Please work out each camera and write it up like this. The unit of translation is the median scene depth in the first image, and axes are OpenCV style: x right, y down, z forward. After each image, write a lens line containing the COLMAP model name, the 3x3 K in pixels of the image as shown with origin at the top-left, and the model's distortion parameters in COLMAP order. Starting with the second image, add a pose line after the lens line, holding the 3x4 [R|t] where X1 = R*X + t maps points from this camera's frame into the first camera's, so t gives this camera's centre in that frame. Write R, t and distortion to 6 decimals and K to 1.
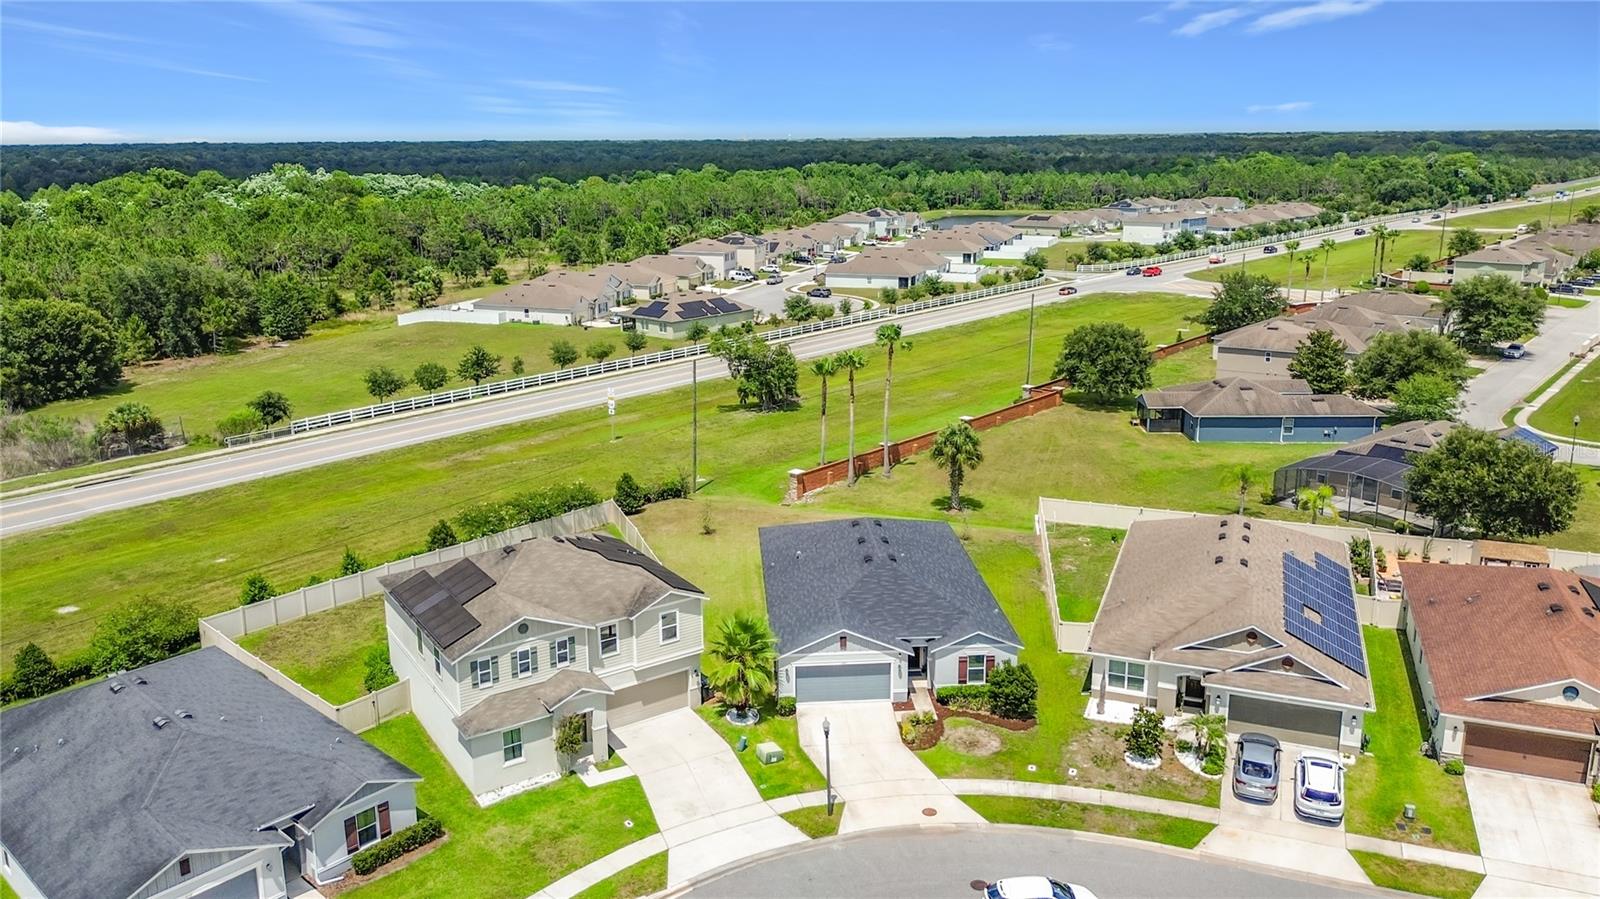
lens RADIAL K [[1167.2, 0, 801.7], [0, 1167.2, 421.9], [0, 0, 1]] dist [0.055865, -0.073656]
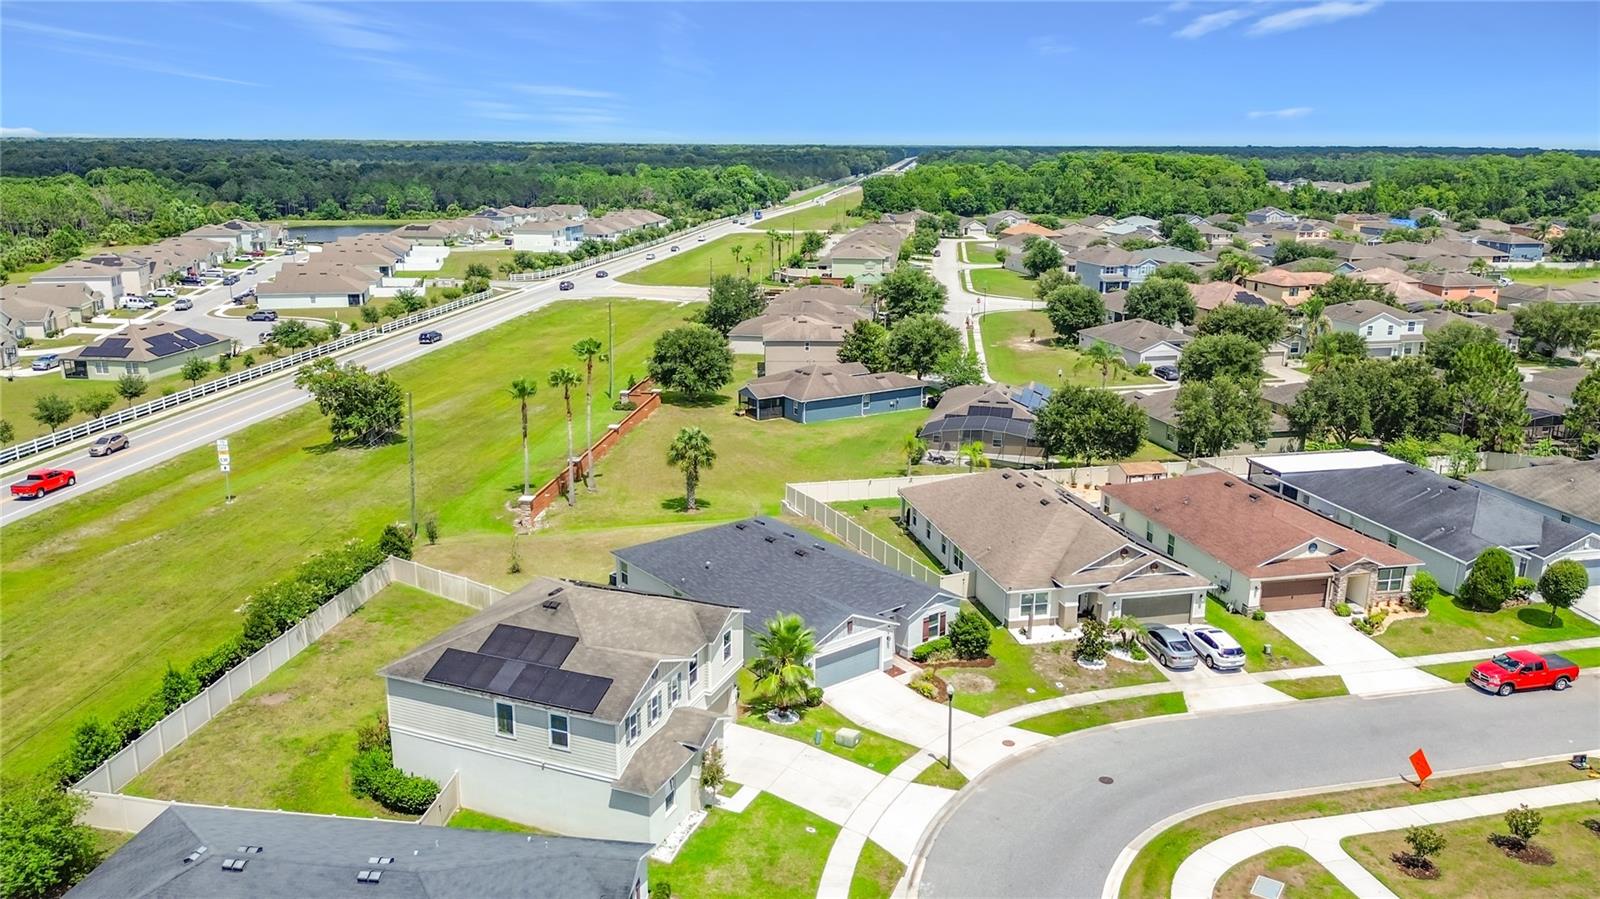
lens RADIAL K [[1154.5, 0, 794.1], [0, 1154.5, 456.1], [0, 0, 1]] dist [0.069984, -0.097235]
pose [[0.826254, -0.130718, 0.547920, -0.433283], [0.117452, 0.991302, 0.059381, -0.029007], [-0.550916, 0.015291, 0.834421, 0.097550]]
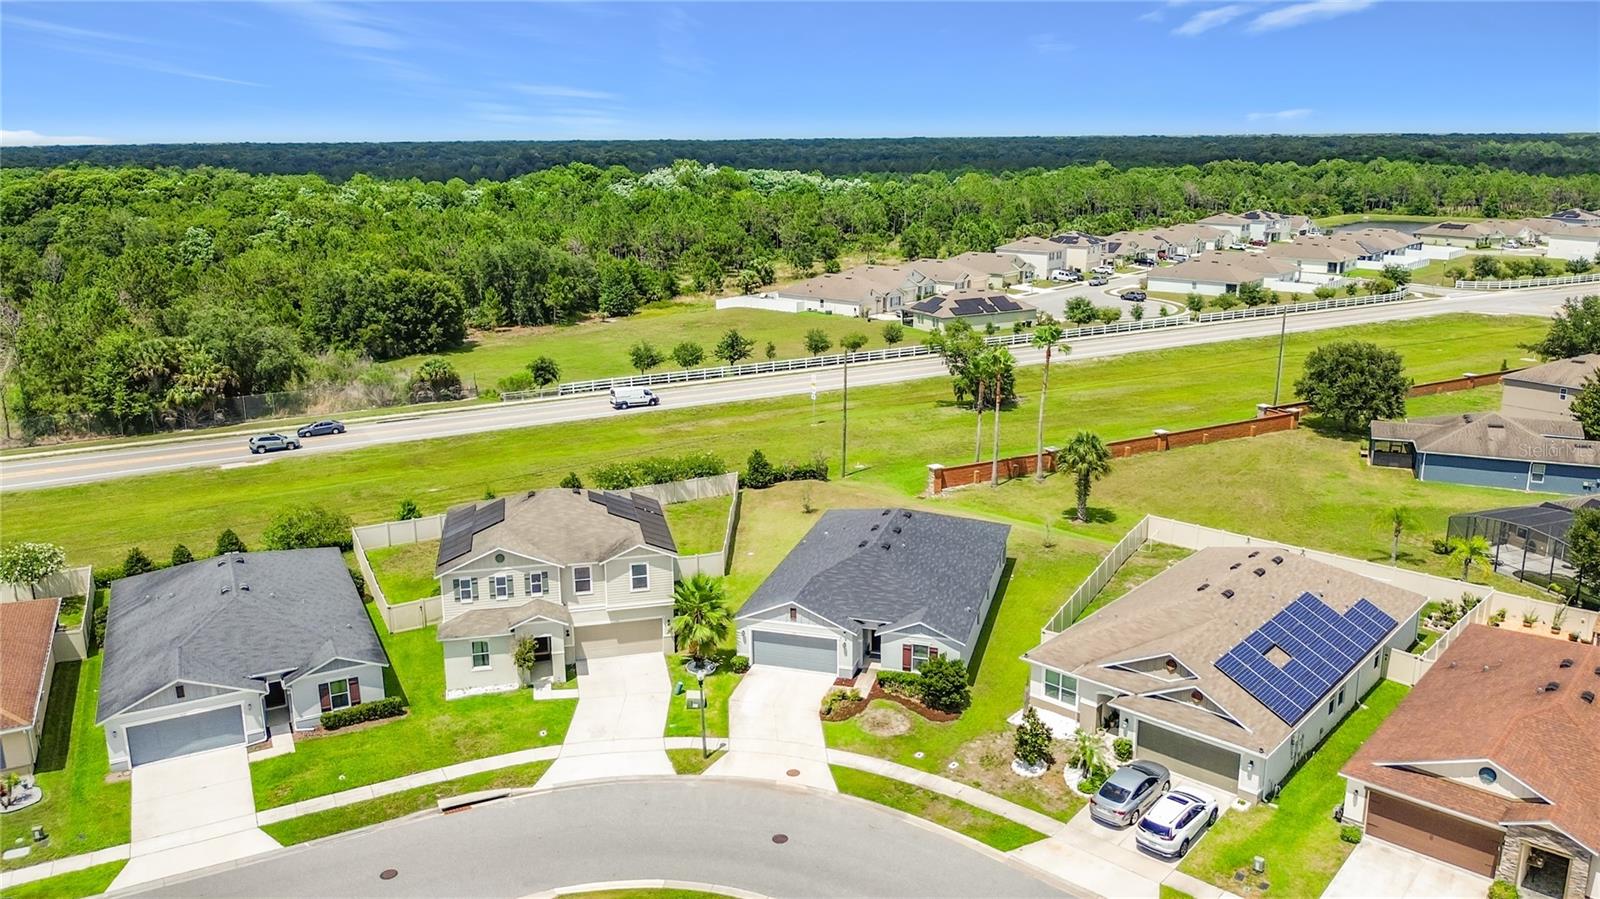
lens RADIAL K [[1172.4, 0, 803.1], [0, 1172.4, 445.0], [0, 0, 1]] dist [0.055714, -0.114683]
pose [[0.934791, 0.091061, -0.343326, 0.299951], [-0.083998, 0.995836, 0.035422, -0.003043], [0.345123, -0.004274, 0.938548, -0.002422]]
